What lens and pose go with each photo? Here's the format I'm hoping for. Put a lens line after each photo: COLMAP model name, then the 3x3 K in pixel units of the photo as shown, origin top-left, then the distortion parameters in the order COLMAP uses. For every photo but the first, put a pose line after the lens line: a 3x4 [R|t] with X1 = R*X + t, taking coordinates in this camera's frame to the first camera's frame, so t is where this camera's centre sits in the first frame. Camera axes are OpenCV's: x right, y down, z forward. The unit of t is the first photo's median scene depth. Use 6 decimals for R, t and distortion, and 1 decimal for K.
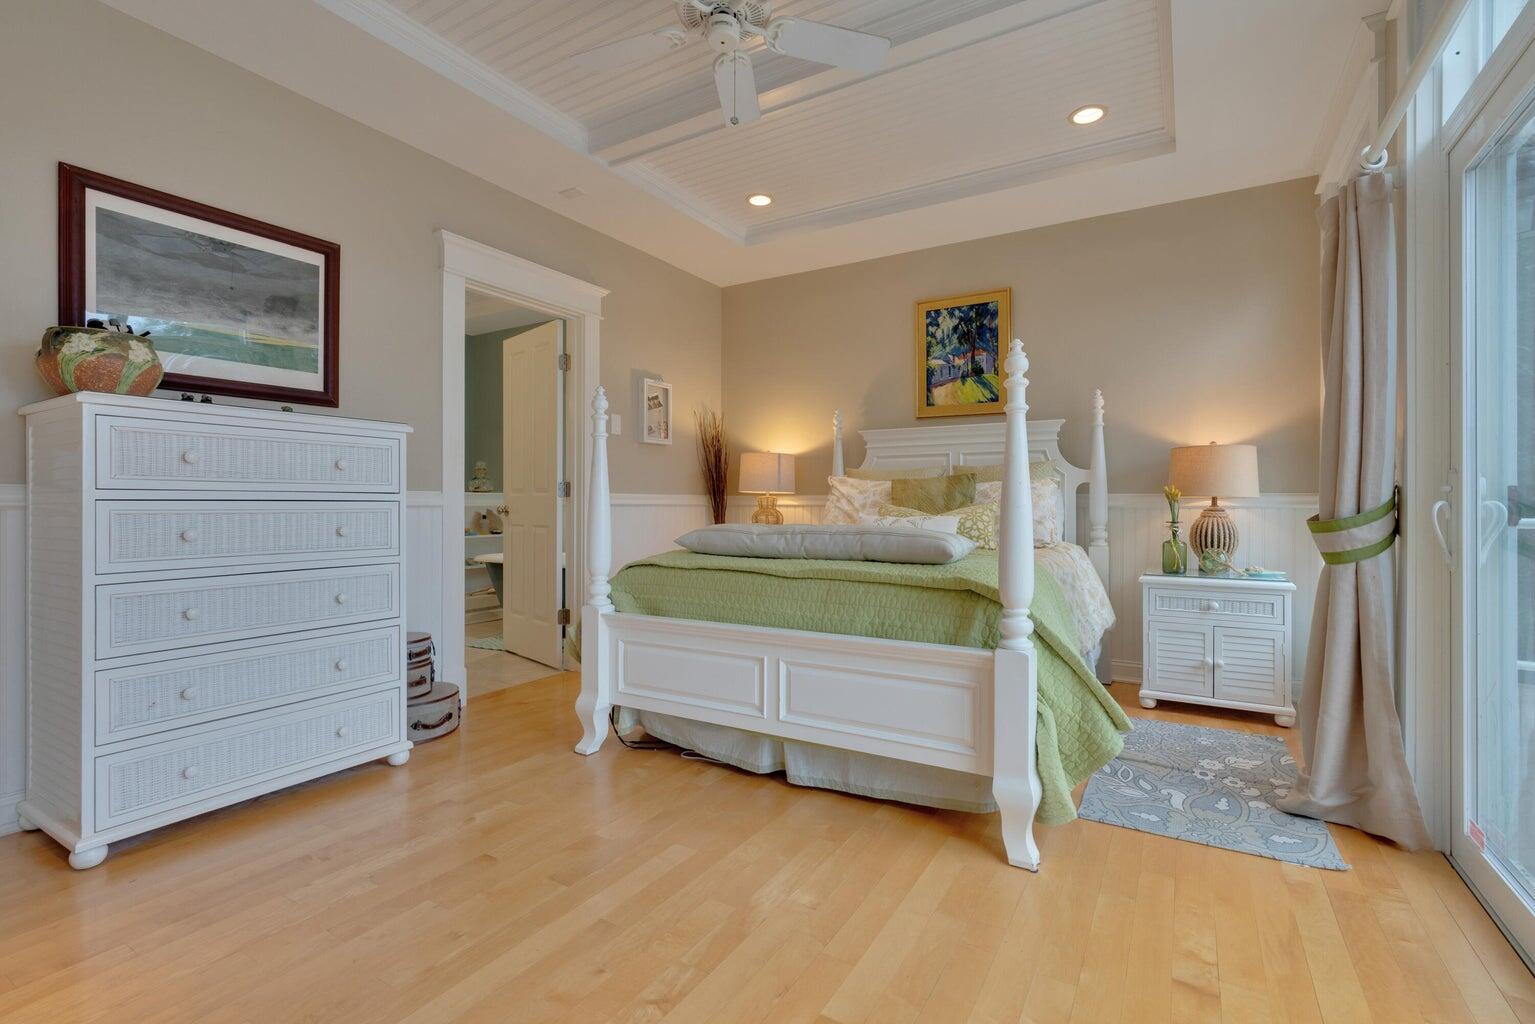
lens RADIAL K [[698.9, 0, 766.6], [0, 698.9, 506.0], [0, 0, 1]] dist [-0.008890, 0.002736]
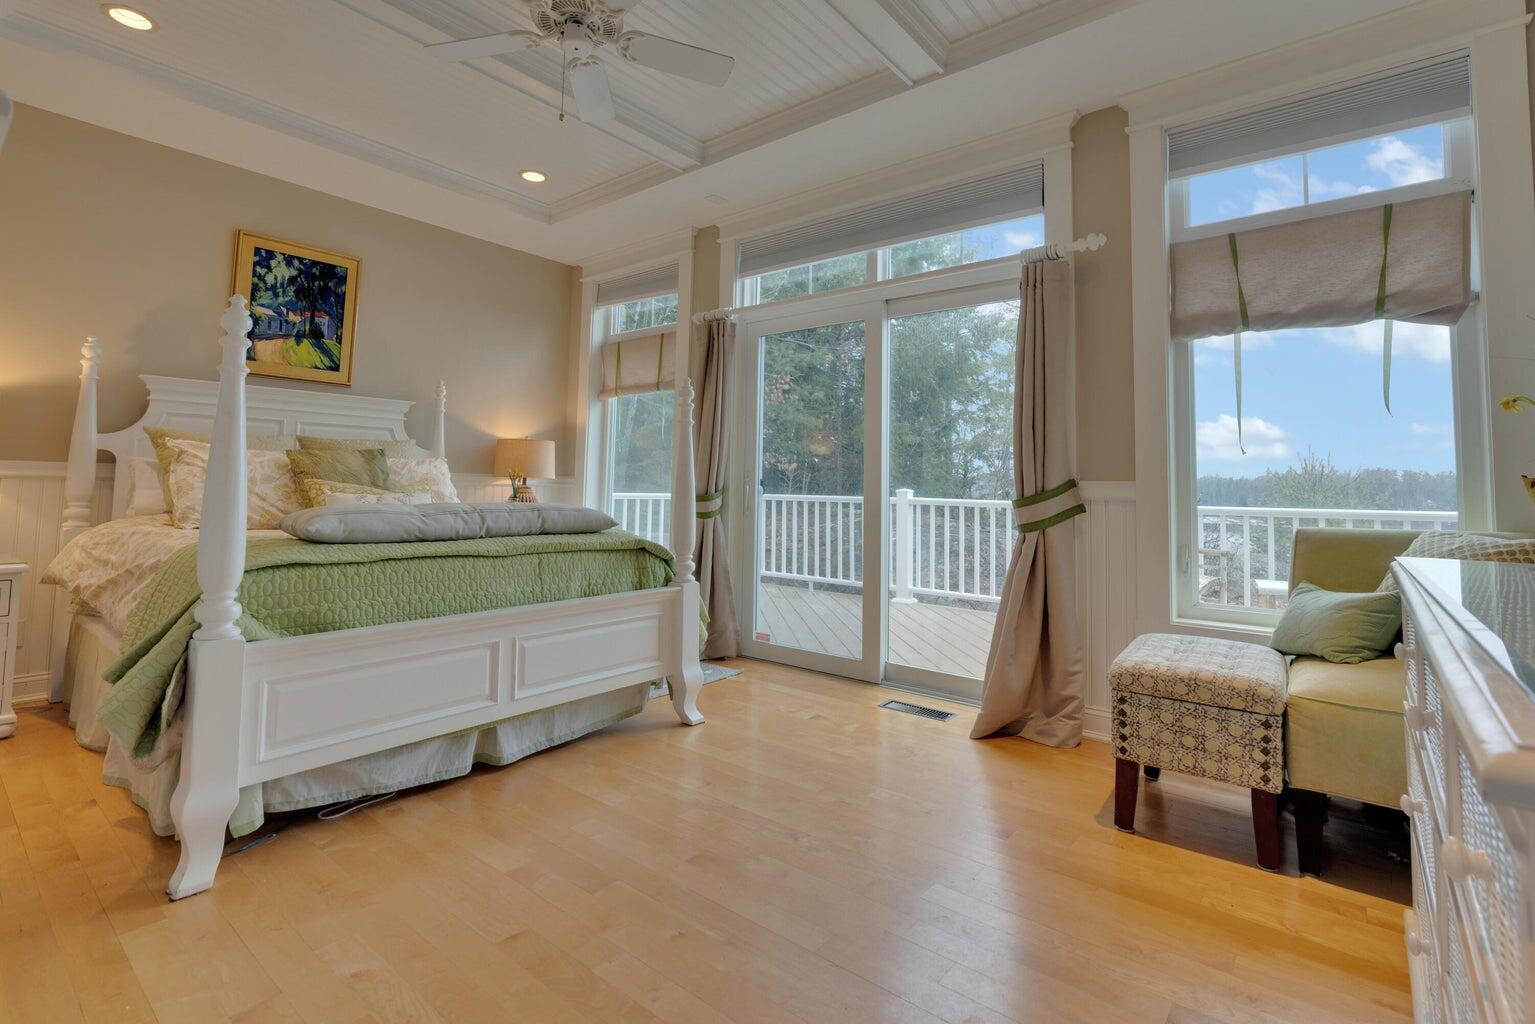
lens RADIAL K [[698.9, 0, 784.9], [0, 698.9, 455.6], [0, 0, 1]] dist [-0.008890, 0.002736]
pose [[0.137802, 0.048919, 0.989251, -0.510982], [-0.013841, 0.998777, -0.047462, 0.000730], [-0.990363, -0.007152, 0.138311, 0.265644]]
